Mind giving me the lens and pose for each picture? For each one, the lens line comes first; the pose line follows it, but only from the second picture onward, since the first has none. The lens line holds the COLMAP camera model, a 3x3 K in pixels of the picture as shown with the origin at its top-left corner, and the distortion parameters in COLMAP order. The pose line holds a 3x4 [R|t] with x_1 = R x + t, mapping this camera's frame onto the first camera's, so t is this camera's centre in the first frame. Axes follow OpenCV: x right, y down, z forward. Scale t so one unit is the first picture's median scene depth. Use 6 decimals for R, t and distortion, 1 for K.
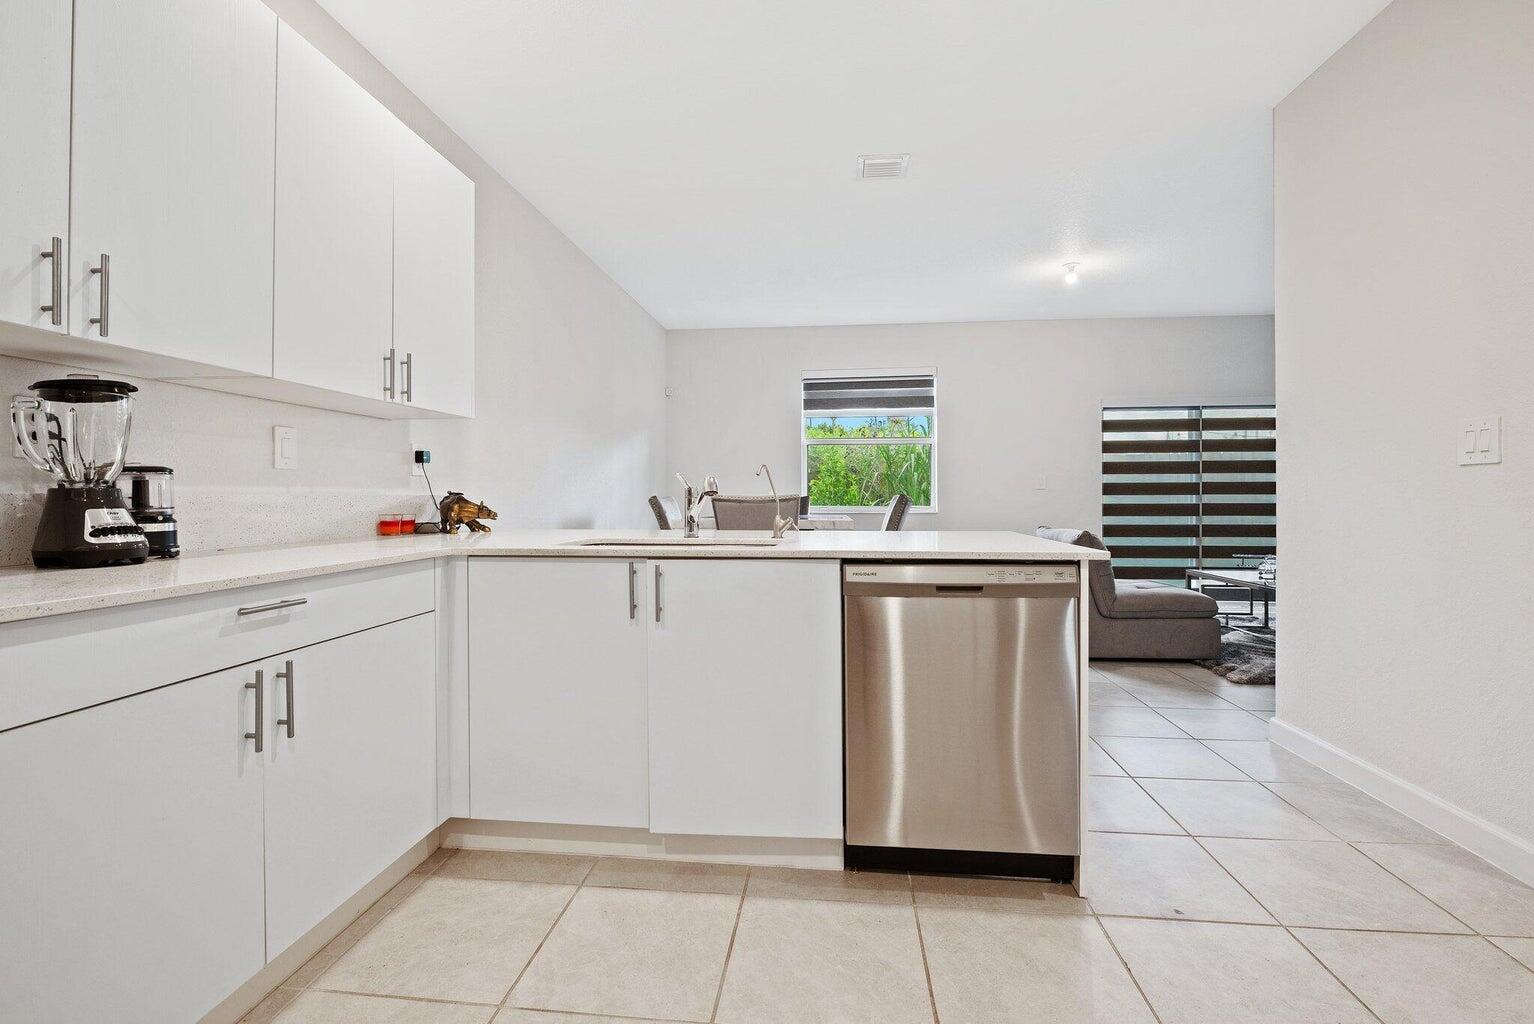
lens RADIAL K [[681.0, 0, 766.2], [0, 681.0, 494.9], [0, 0, 1]] dist [-0.010827, -0.000451]
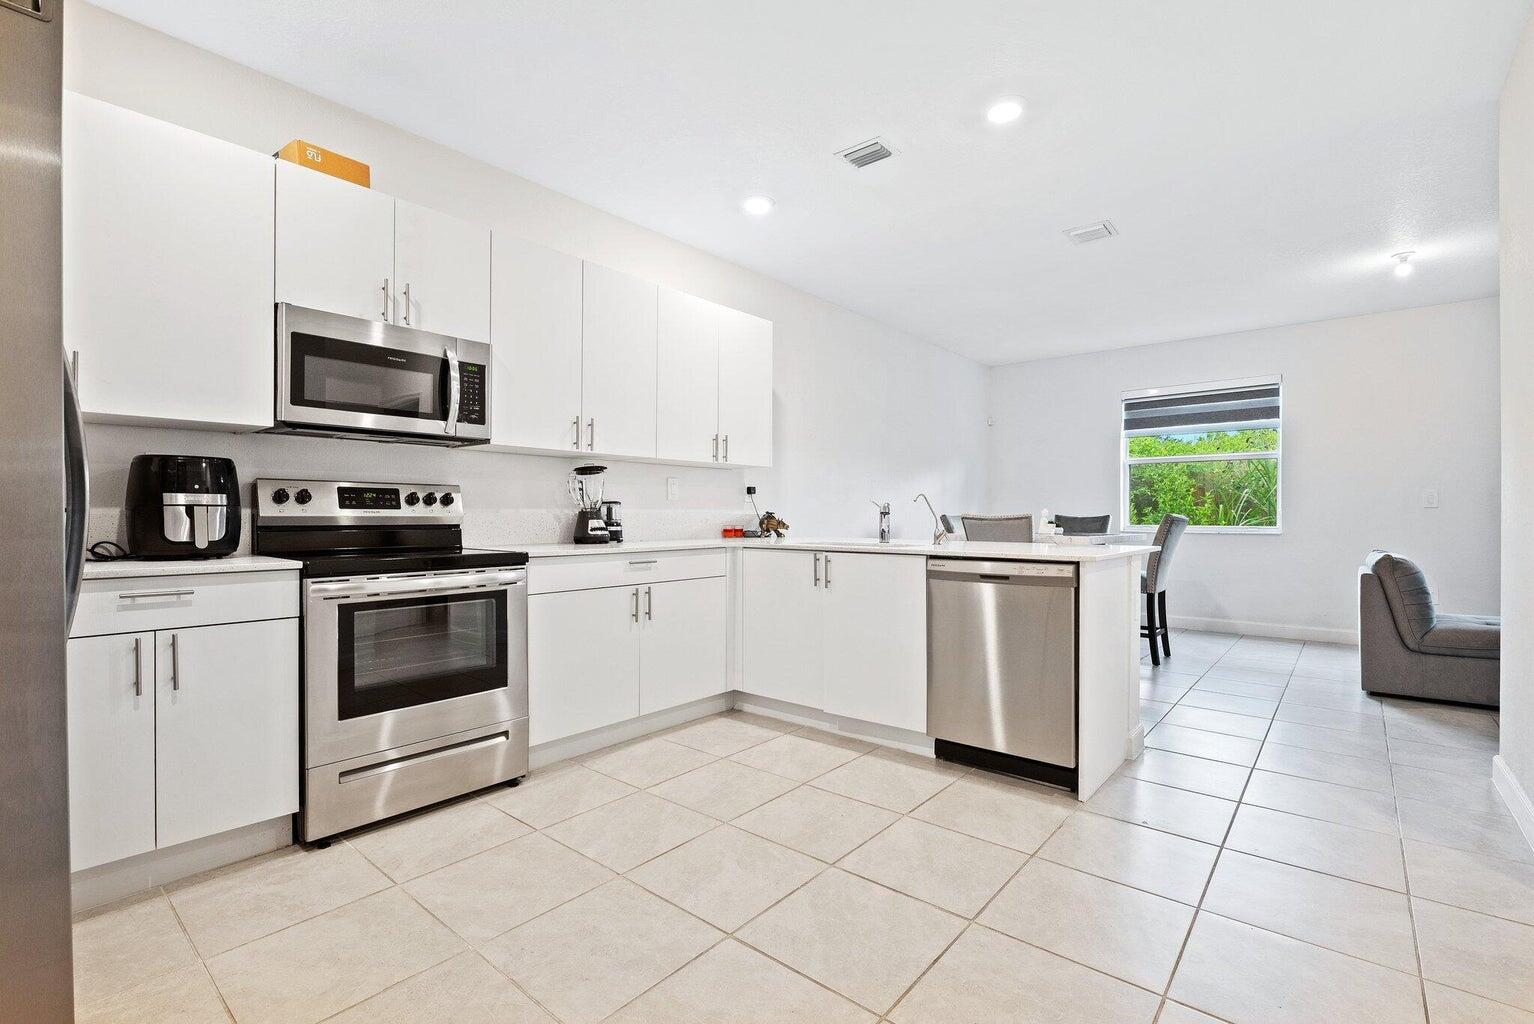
lens RADIAL K [[691.4, 0, 770.2], [0, 691.4, 509.3], [0, 0, 1]] dist [-0.011344, -0.000103]
pose [[0.827267, -0.001307, -0.561808, 0.704234], [-0.001471, 0.999989, -0.004493, -0.004980], [0.561808, 0.004543, 0.827255, -0.525374]]
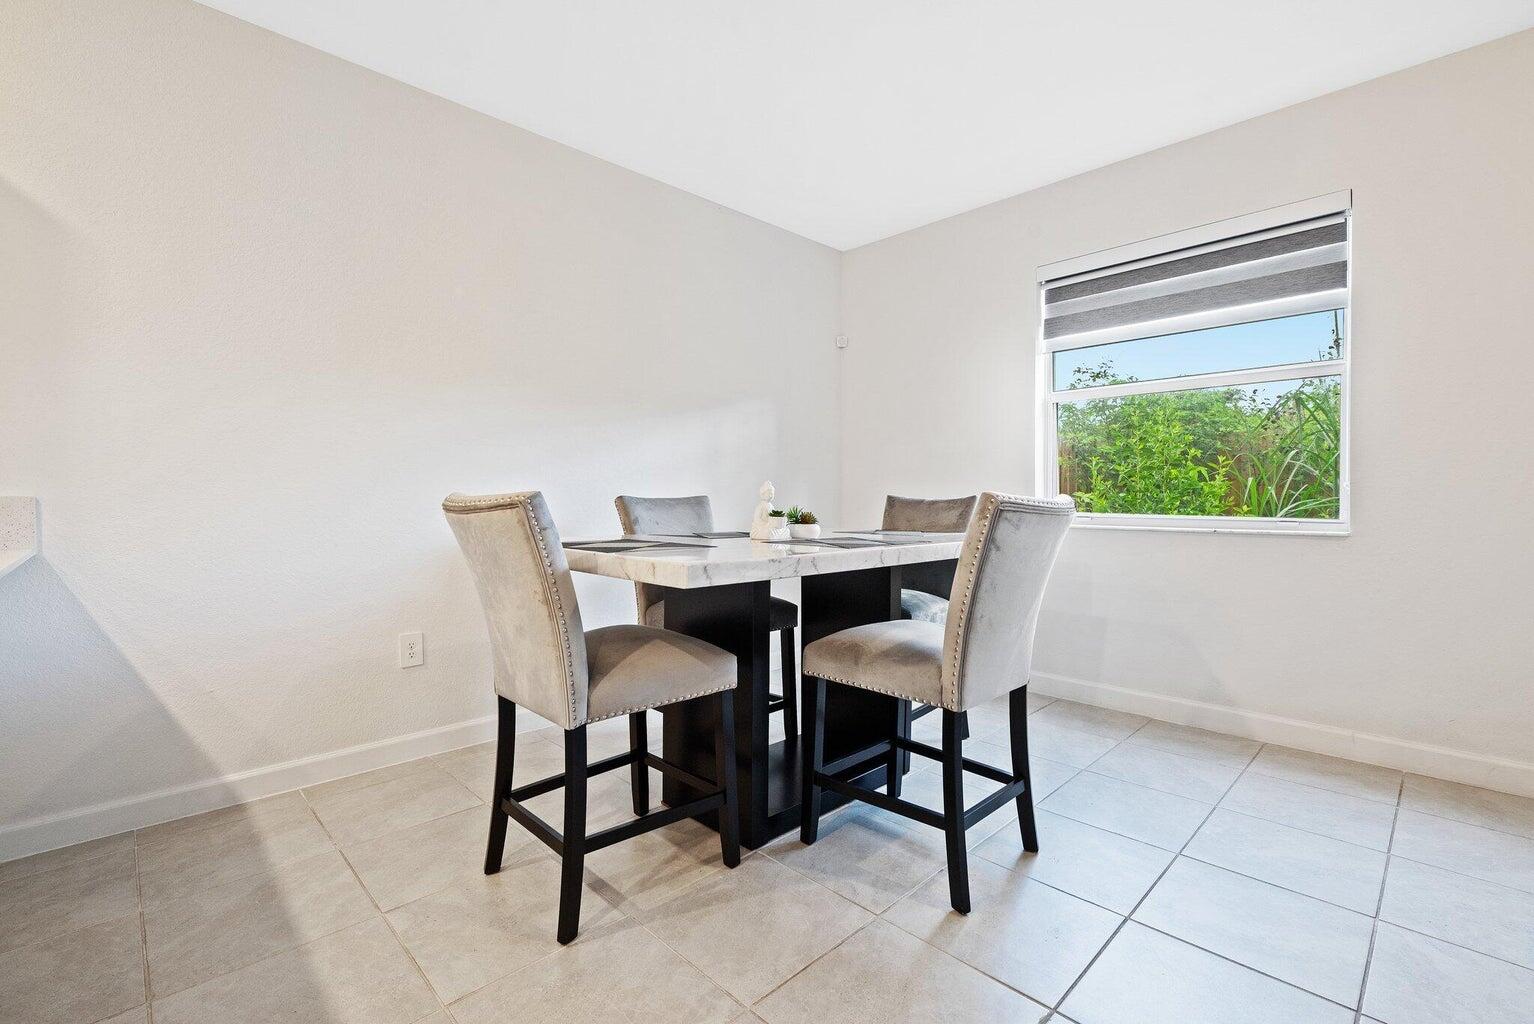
lens RADIAL K [[681.0, 0, 766.2], [0, 681.0, 494.9], [0, 0, 1]] dist [-0.010827, -0.000451]
pose [[0.768672, 0.000593, -0.639643, 0.841396], [-0.000300, 1.000000, 0.000567, 0.003505], [0.639644, -0.000244, 0.768672, 1.566606]]
